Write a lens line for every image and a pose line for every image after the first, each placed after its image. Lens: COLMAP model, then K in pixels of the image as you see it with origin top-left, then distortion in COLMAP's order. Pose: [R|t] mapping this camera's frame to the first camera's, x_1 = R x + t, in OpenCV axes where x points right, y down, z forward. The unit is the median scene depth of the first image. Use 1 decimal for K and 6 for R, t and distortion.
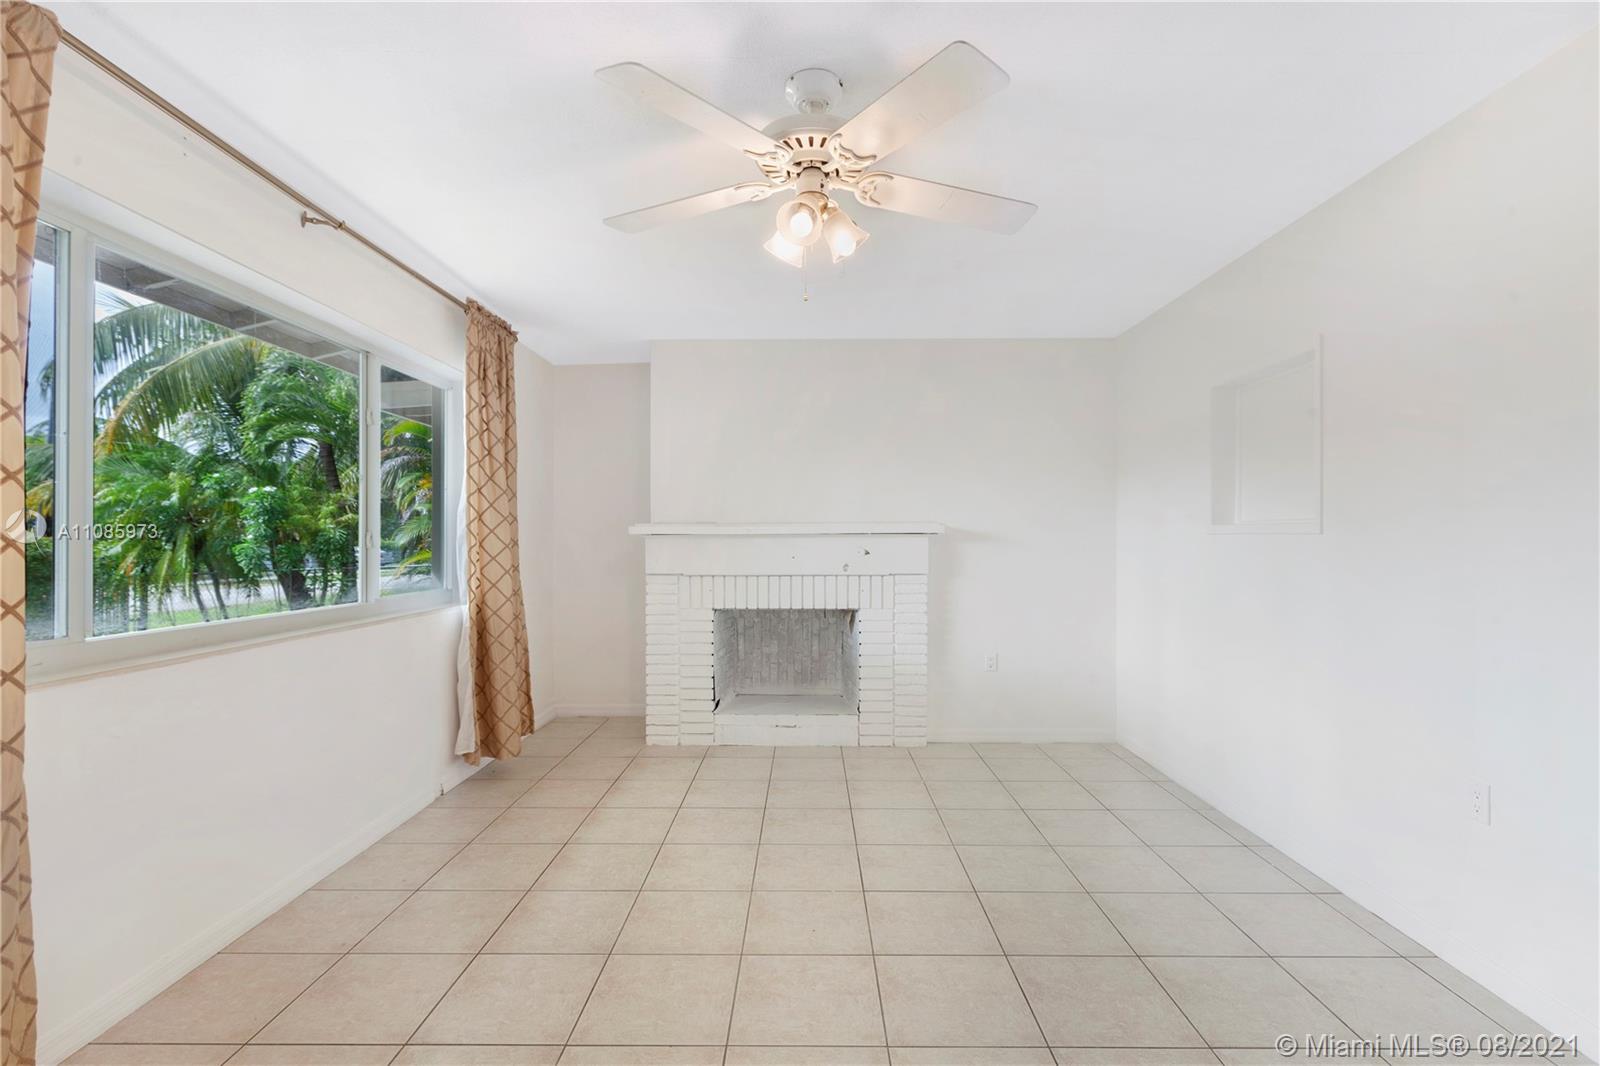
lens RADIAL K [[744.3, 0, 798.8], [0, 744.3, 538.7], [0, 0, 1]] dist [0.001242, -0.000890]
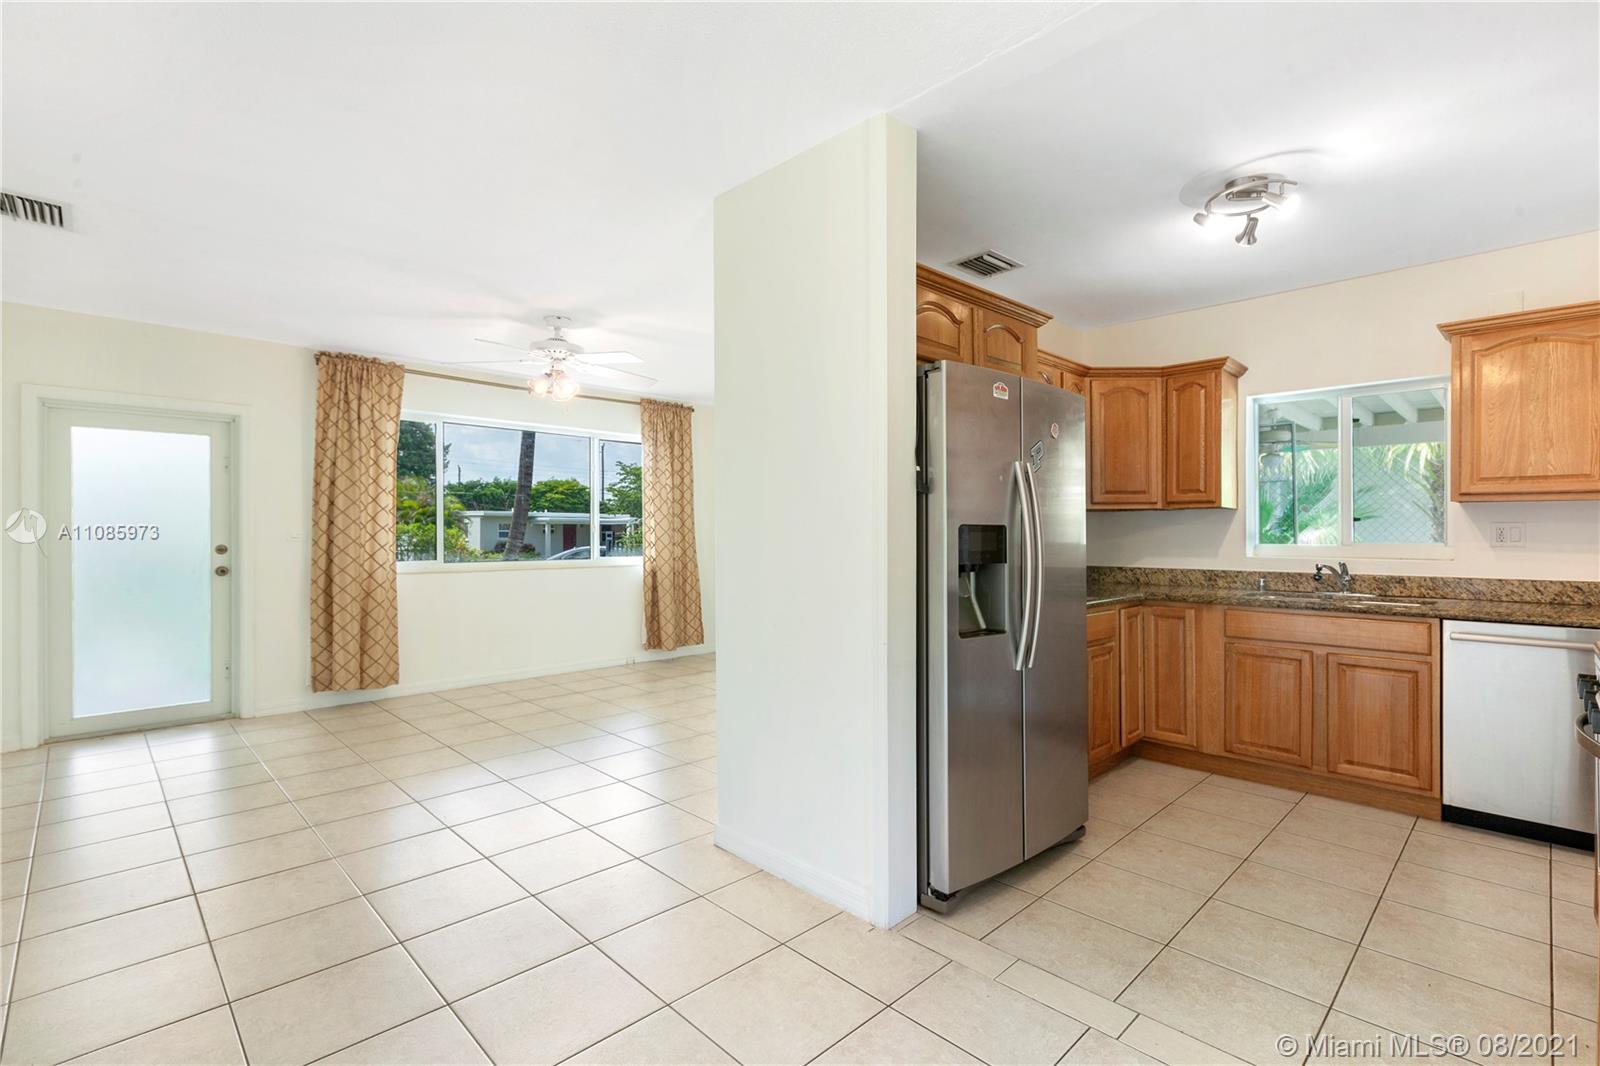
lens RADIAL K [[744.3, 0, 796.4], [0, 744.3, 534.0], [0, 0, 1]] dist [0.001242, -0.000890]
pose [[0.698865, 0.000832, -0.715253, 0.937499], [0.001779, 0.999994, 0.002902, 0.009079], [0.715251, -0.003300, 0.698860, -0.017815]]
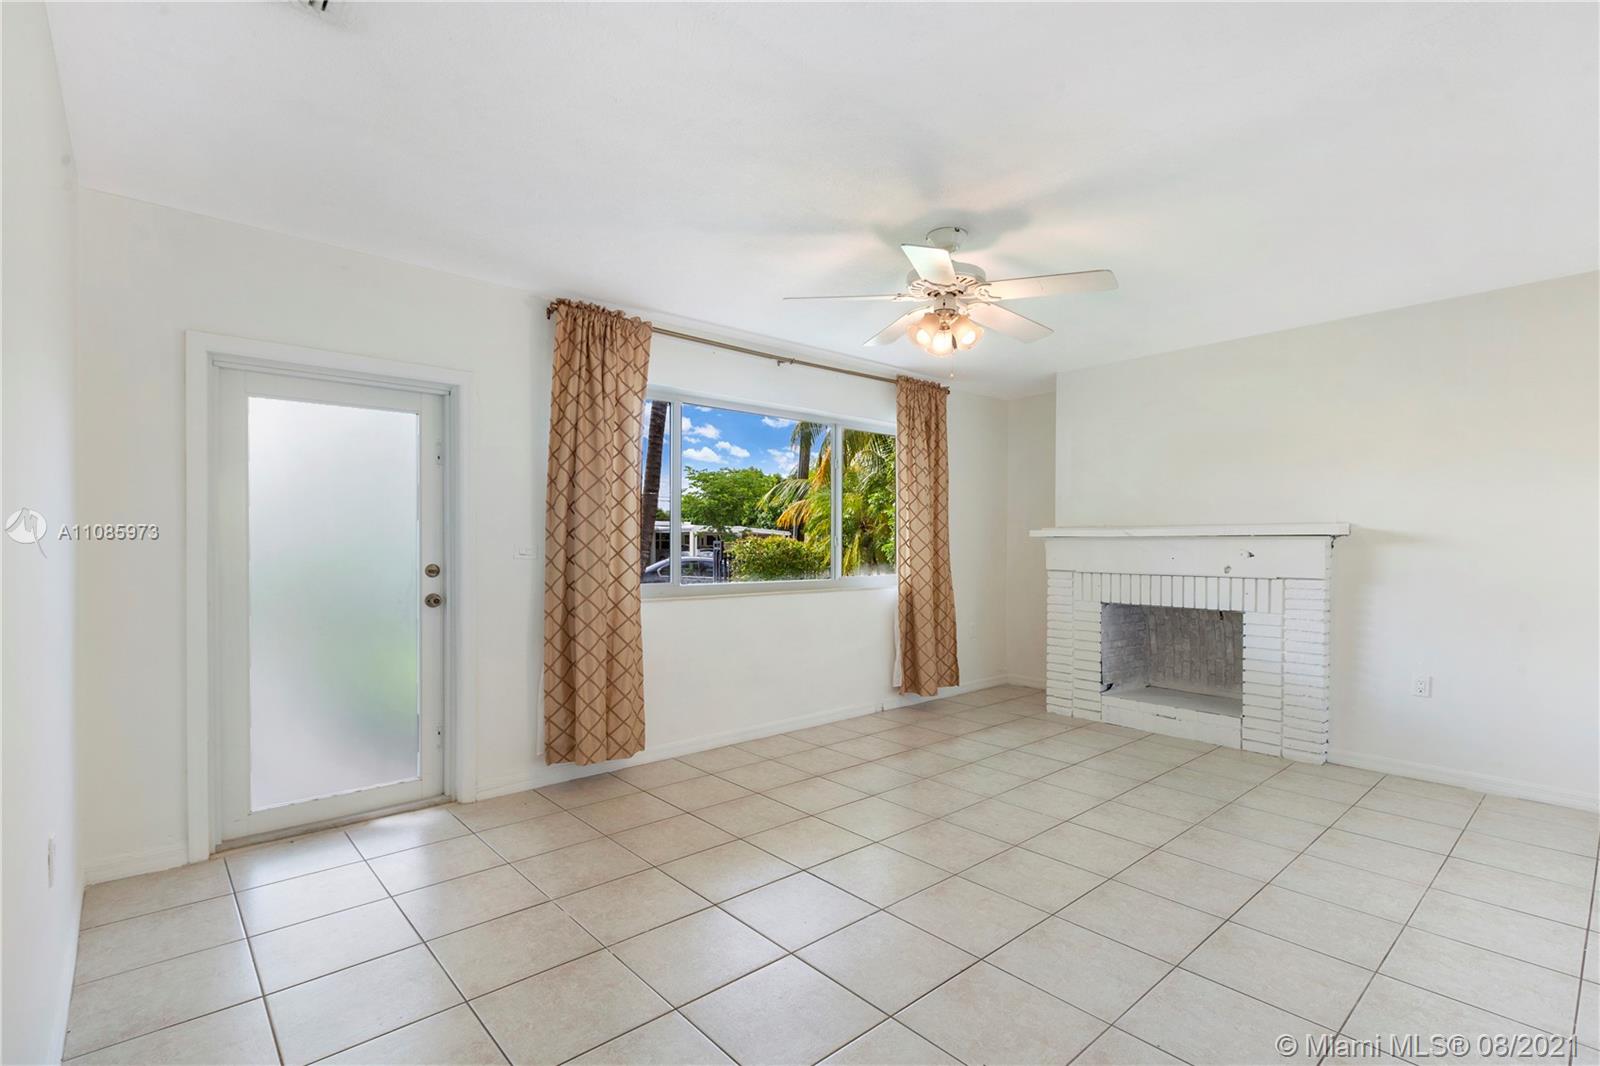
lens RADIAL K [[744.3, 0, 803.0], [0, 744.3, 550.6], [0, 0, 1]] dist [0.001242, -0.000890]
pose [[0.671236, 0.011736, -0.741151, 0.419878], [-0.001480, 0.999894, 0.014493, -0.000200], [0.741242, -0.008631, 0.671182, -0.097378]]
